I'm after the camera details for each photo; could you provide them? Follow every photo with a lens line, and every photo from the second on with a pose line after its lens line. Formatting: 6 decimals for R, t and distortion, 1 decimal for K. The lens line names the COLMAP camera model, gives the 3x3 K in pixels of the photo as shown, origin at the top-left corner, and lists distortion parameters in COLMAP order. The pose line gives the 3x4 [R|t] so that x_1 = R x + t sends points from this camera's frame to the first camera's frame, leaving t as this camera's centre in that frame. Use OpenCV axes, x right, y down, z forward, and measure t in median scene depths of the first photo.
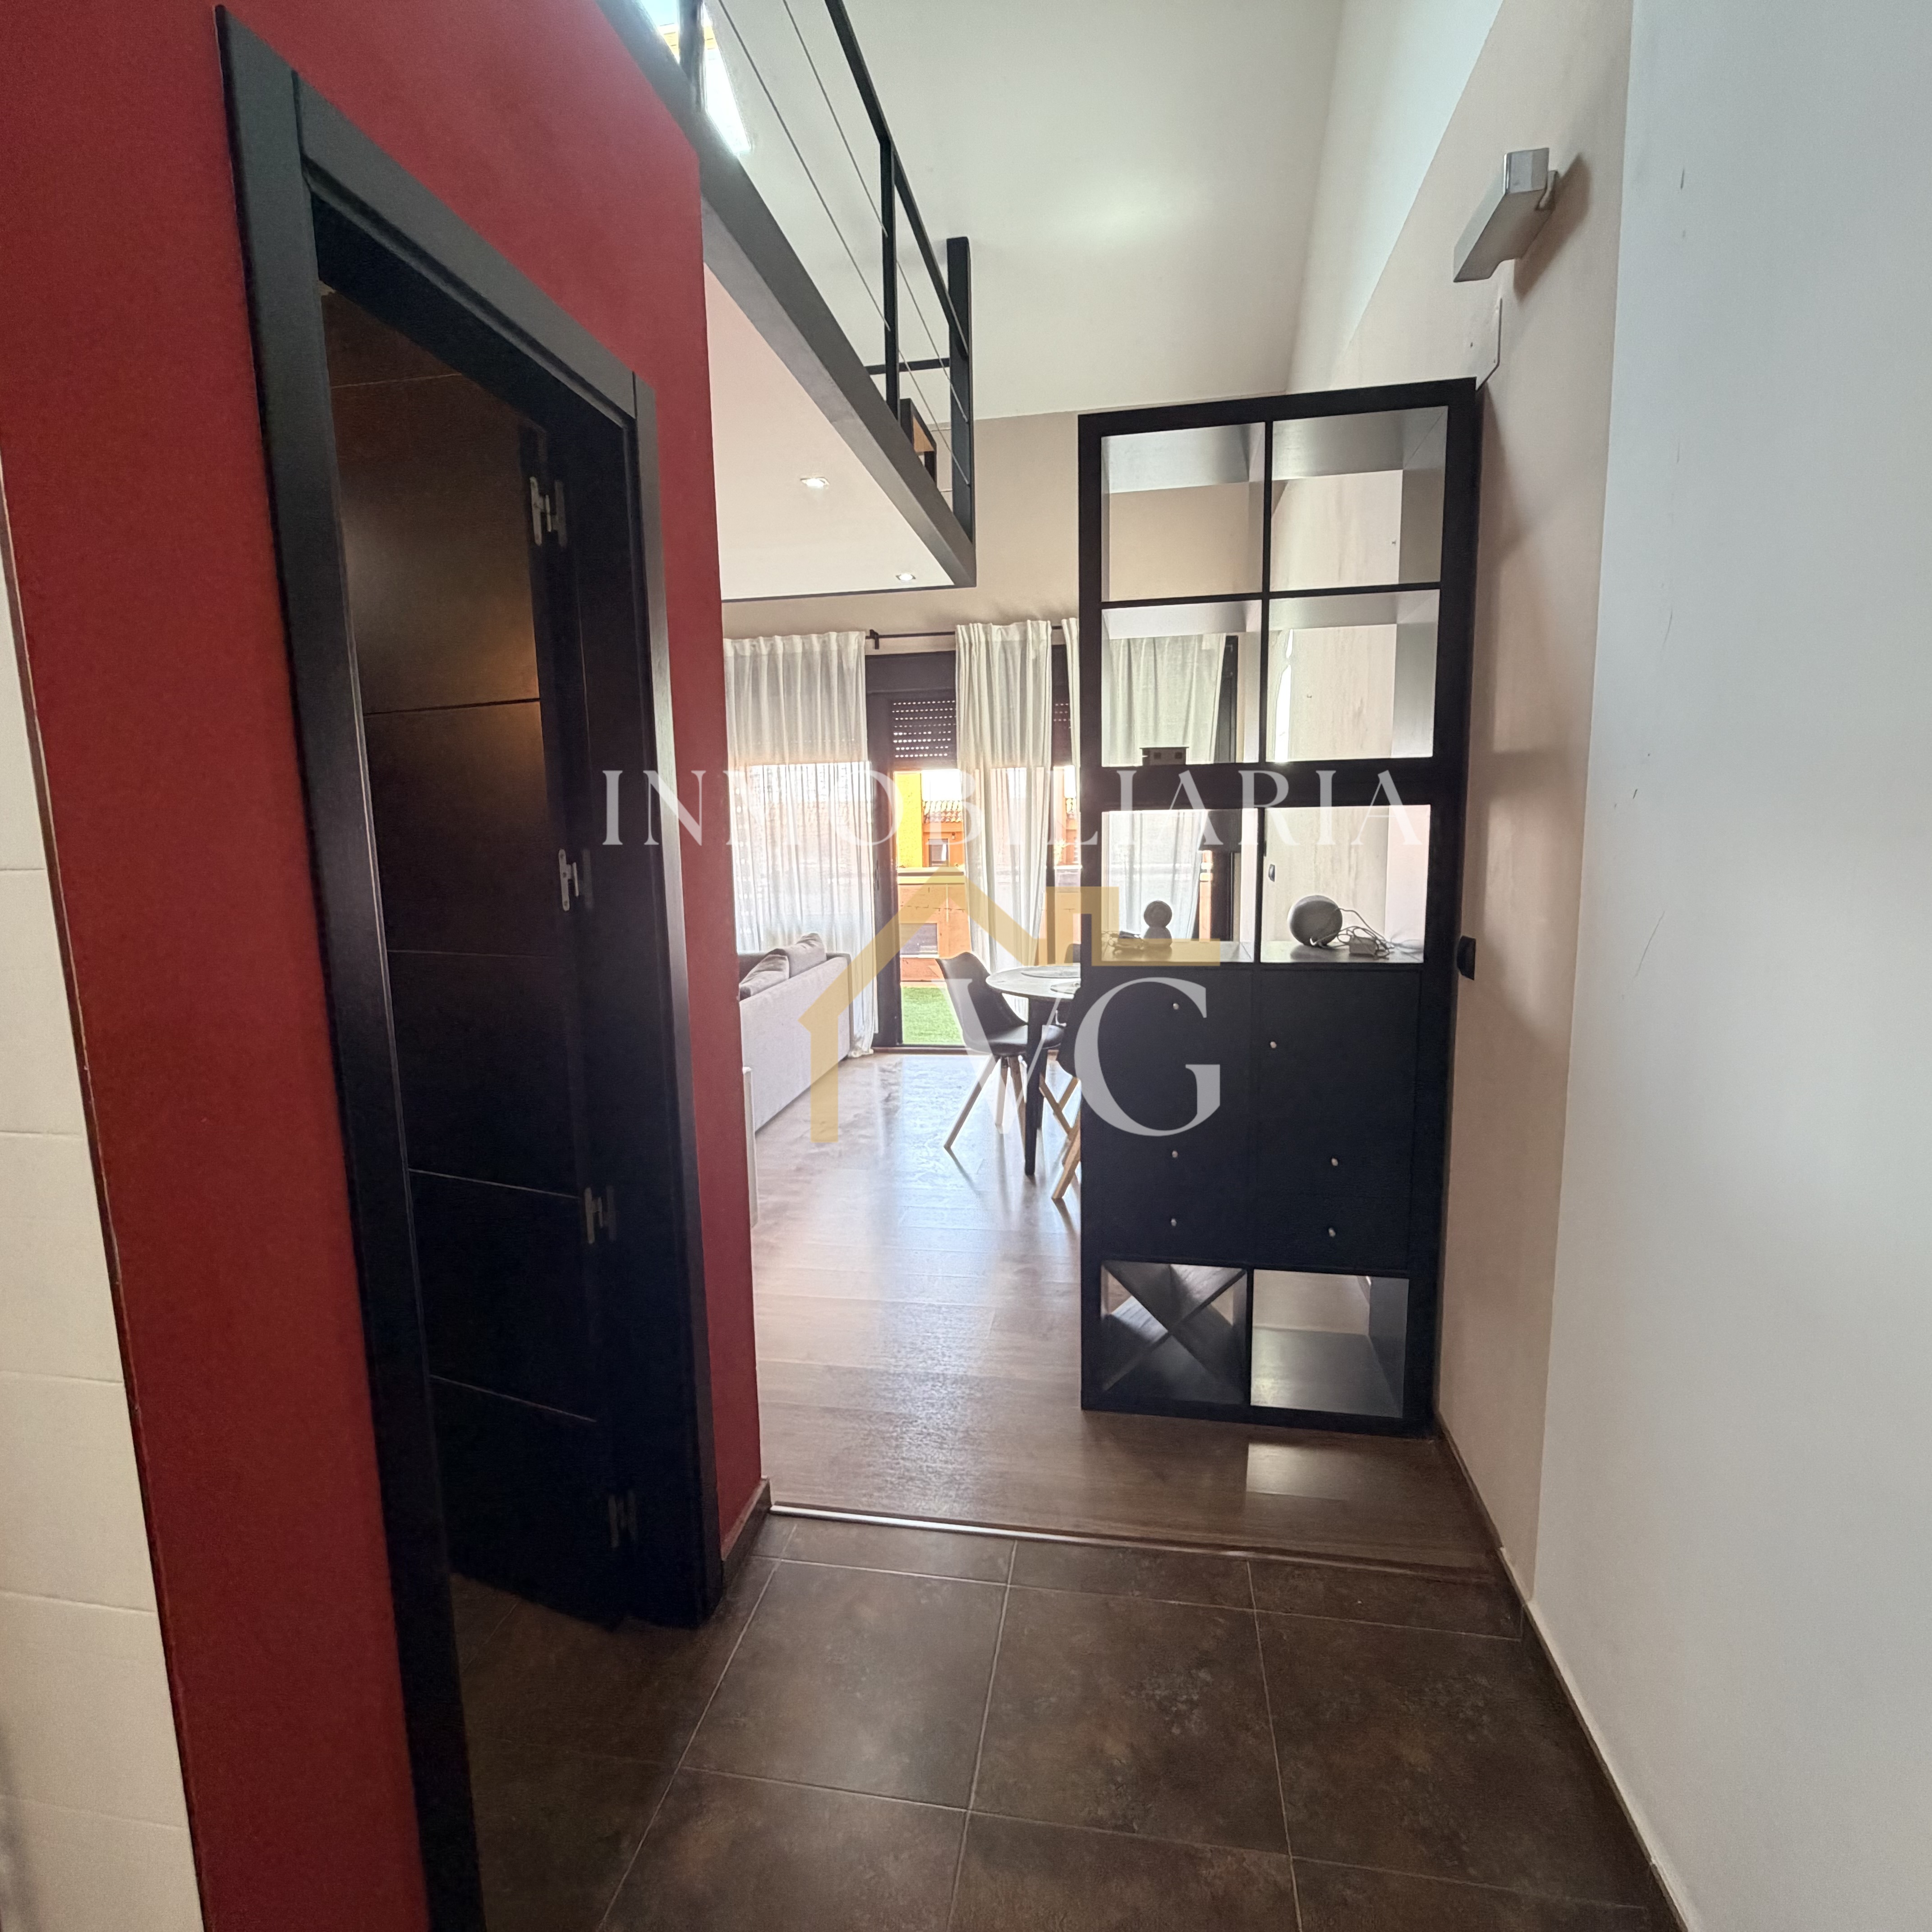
lens RADIAL K [[1026.5, 0, 960.2], [0, 1026.5, 969.9], [0, 0, 1]] dist [-0.002307, 0.000743]
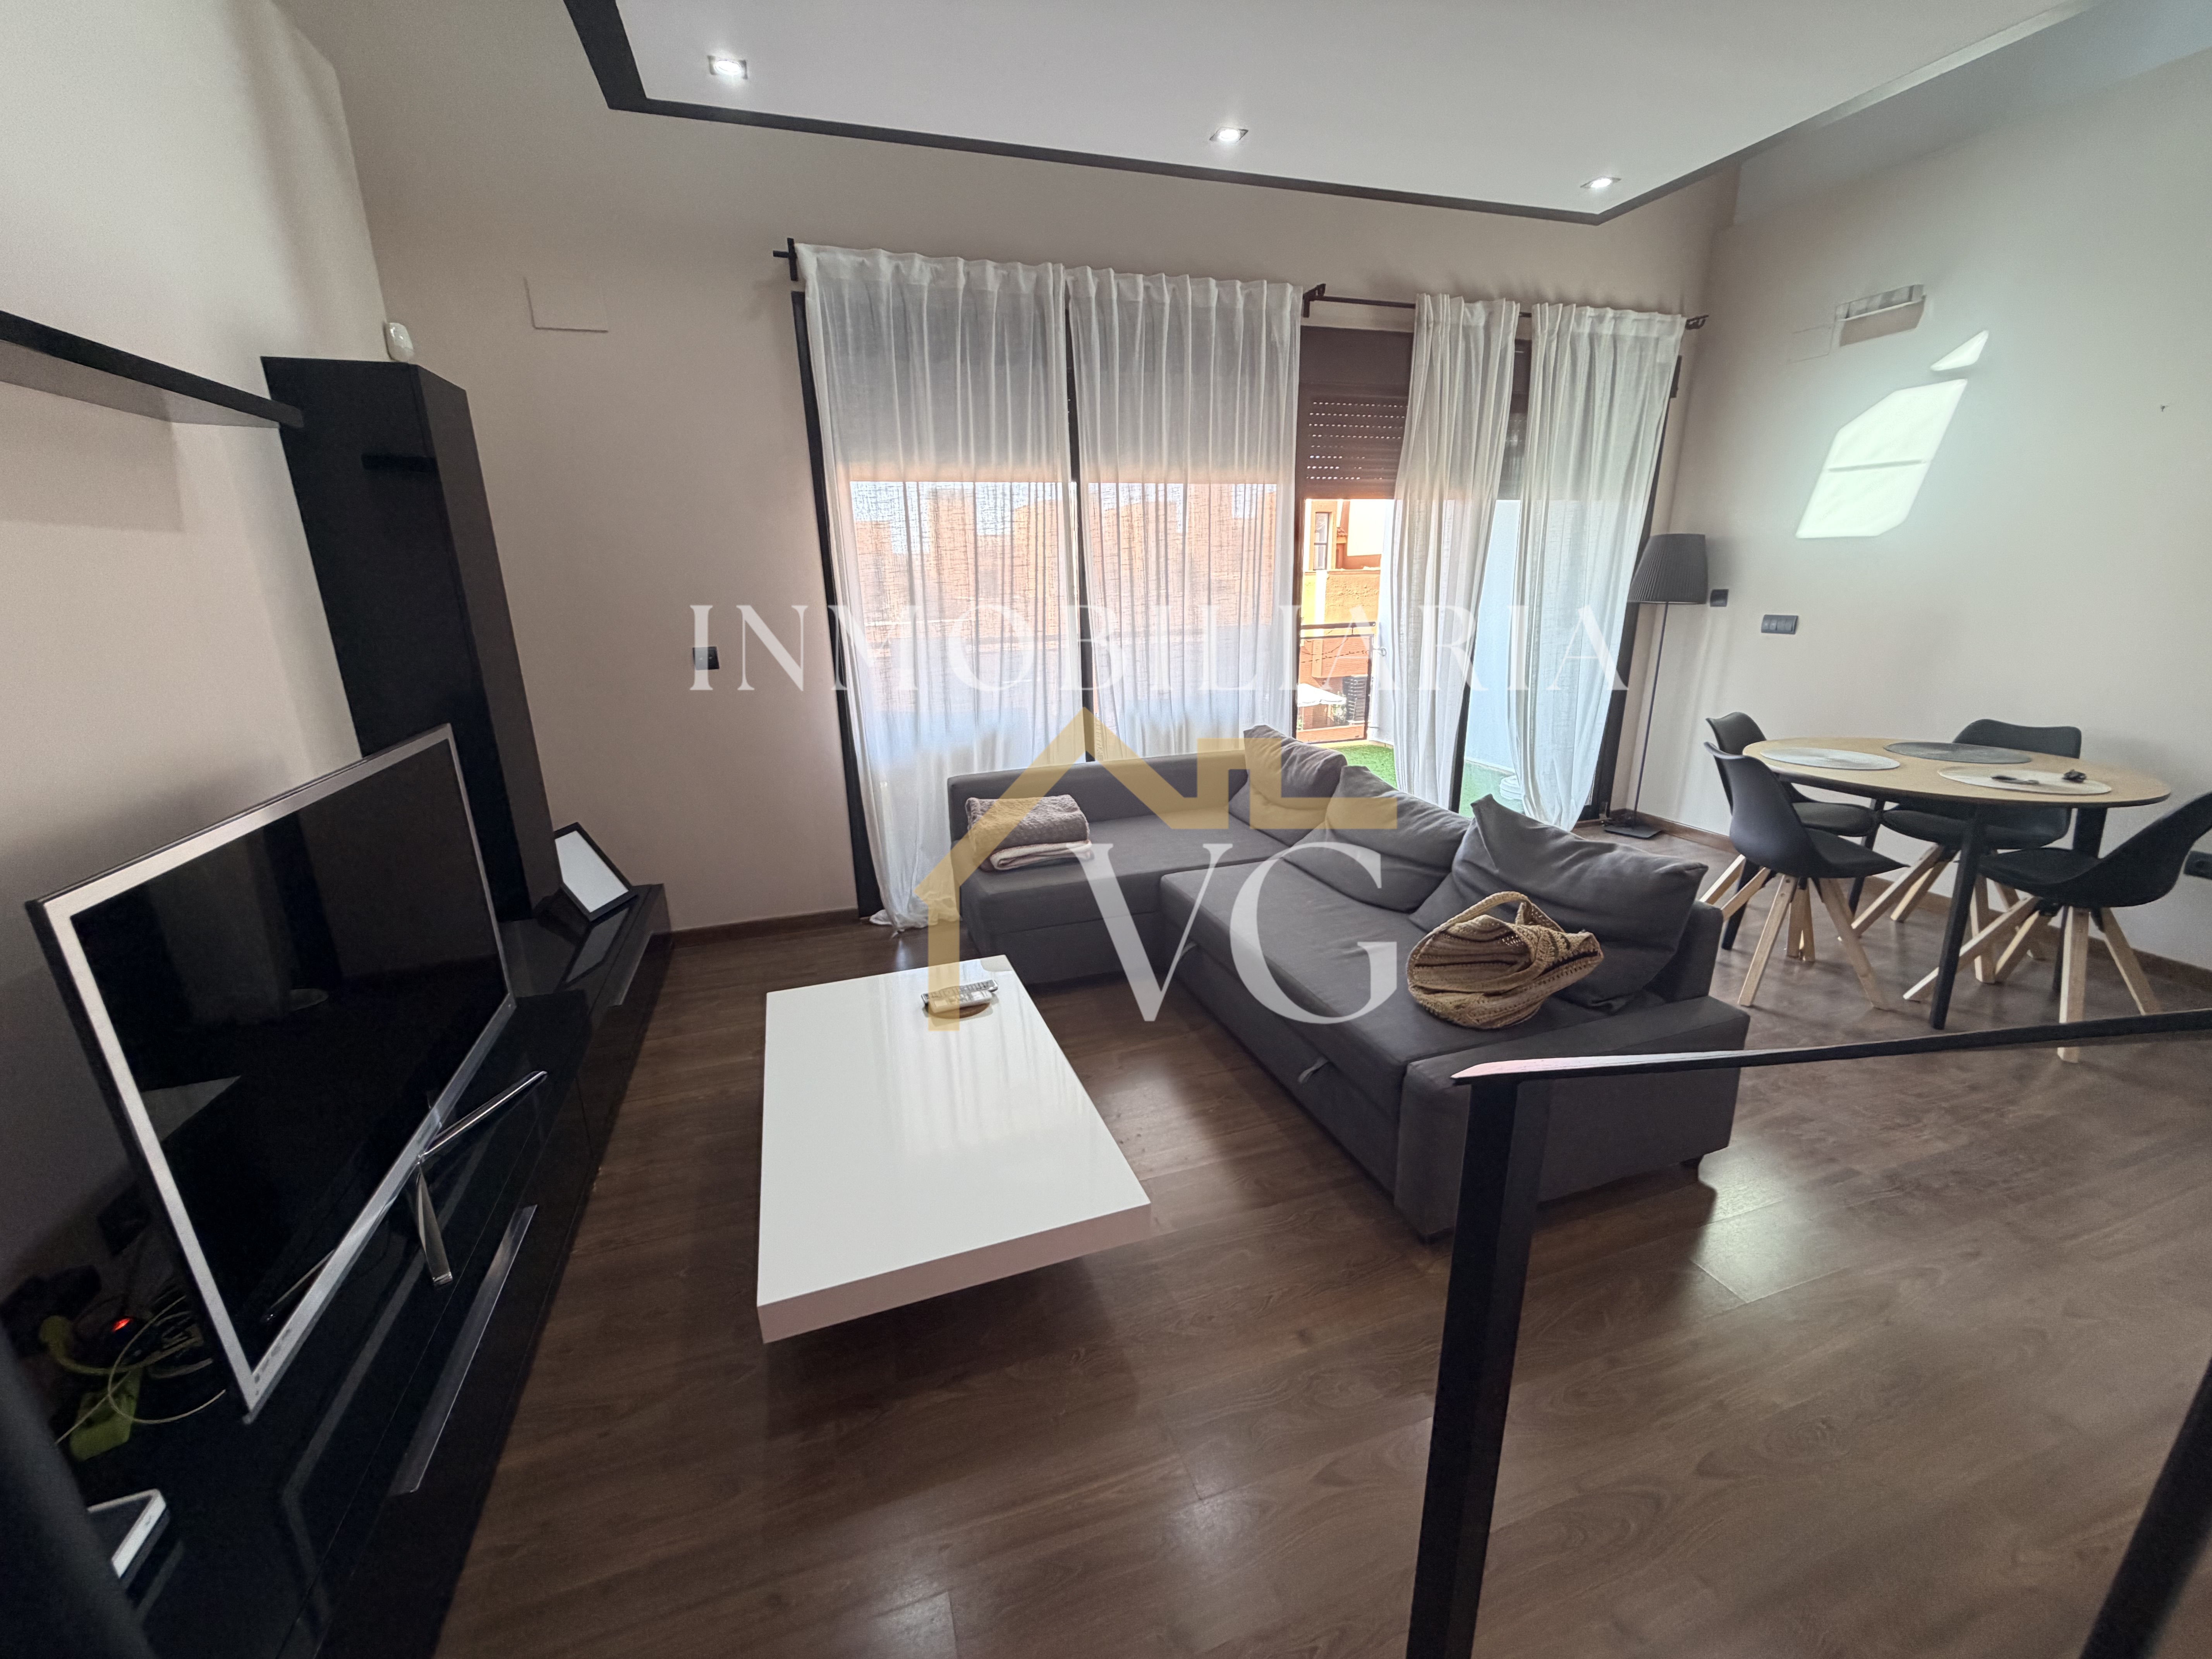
lens RADIAL K [[884.3, 0, 1103.7], [0, 884.3, 841.3], [0, 0, 1]] dist [0.000351, 0.000195]
pose [[0.882161, -0.132599, 0.451896, -0.606579], [0.072845, 0.986415, 0.147239, -0.061820], [-0.465280, -0.096970, 0.879836, 0.557688]]
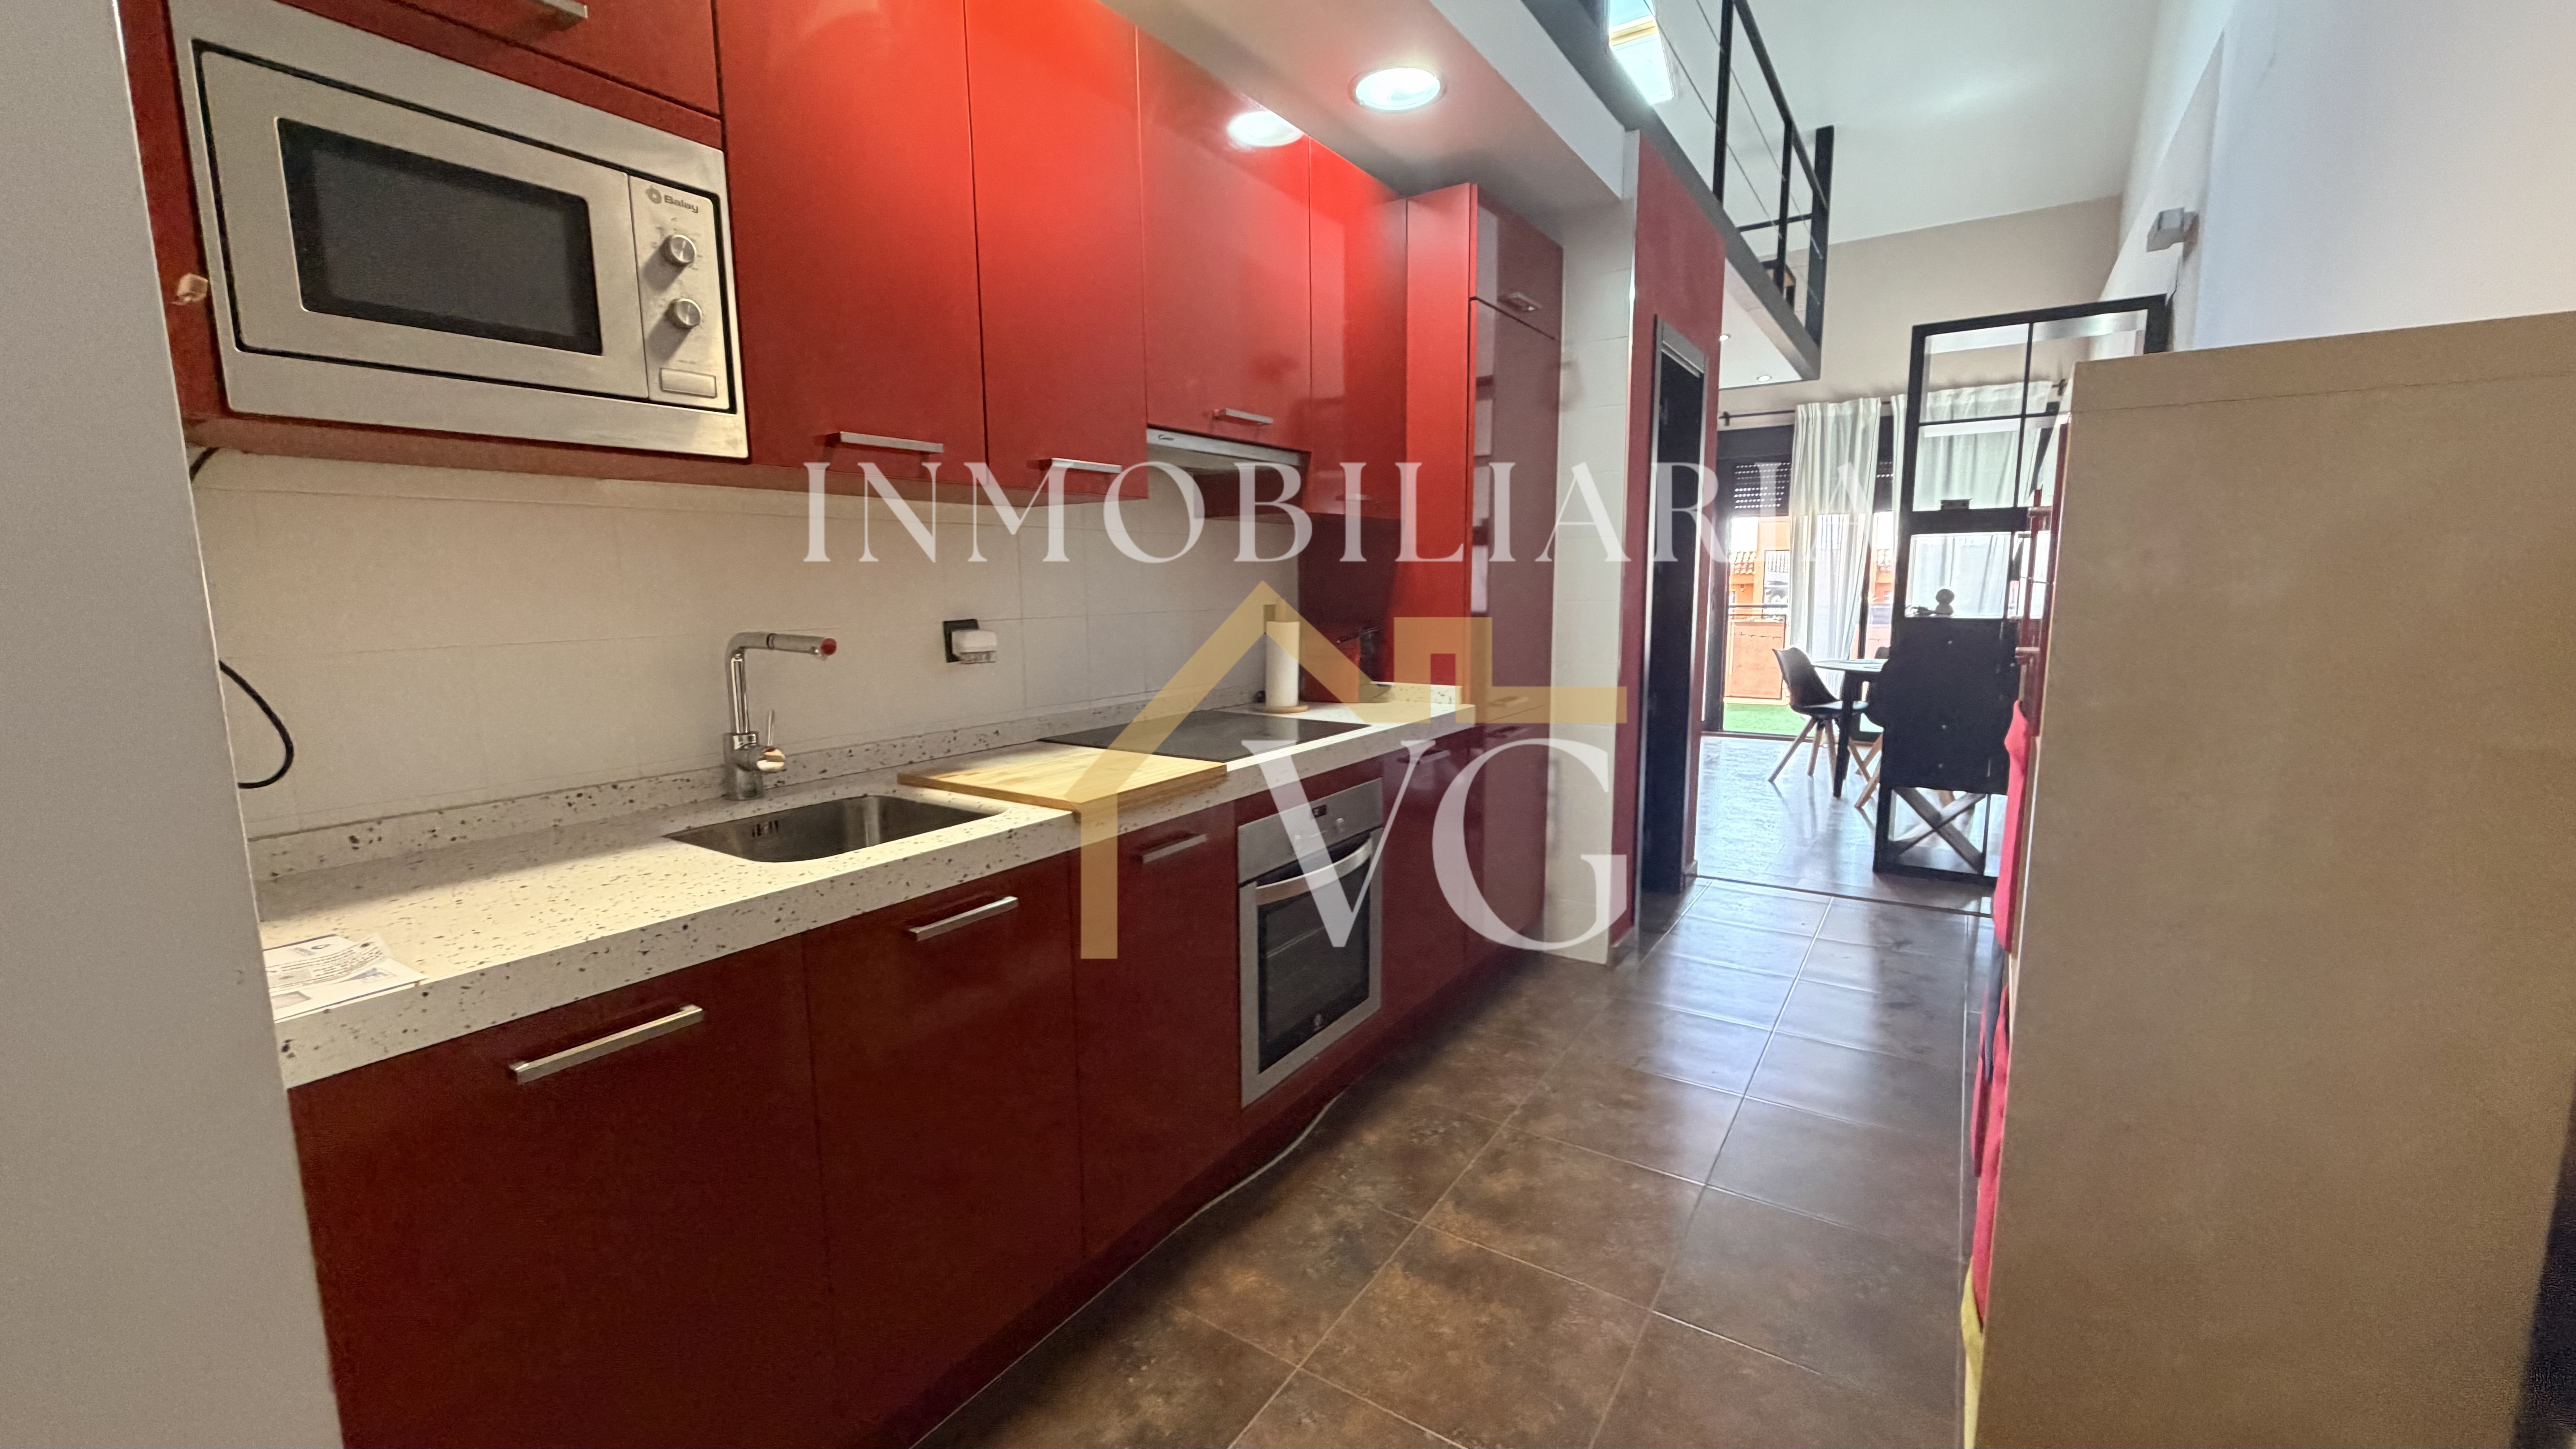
lens RADIAL K [[1028.9, 0, 1277.4], [0, 1028.9, 726.3], [0, 0, 1]] dist [-0.000556, 0.001336]
pose [[0.913141, 0.067393, -0.402035, -0.058446], [-0.066432, 0.997657, 0.016352, 0.100987], [0.402195, 0.011776, 0.915478, -0.495889]]
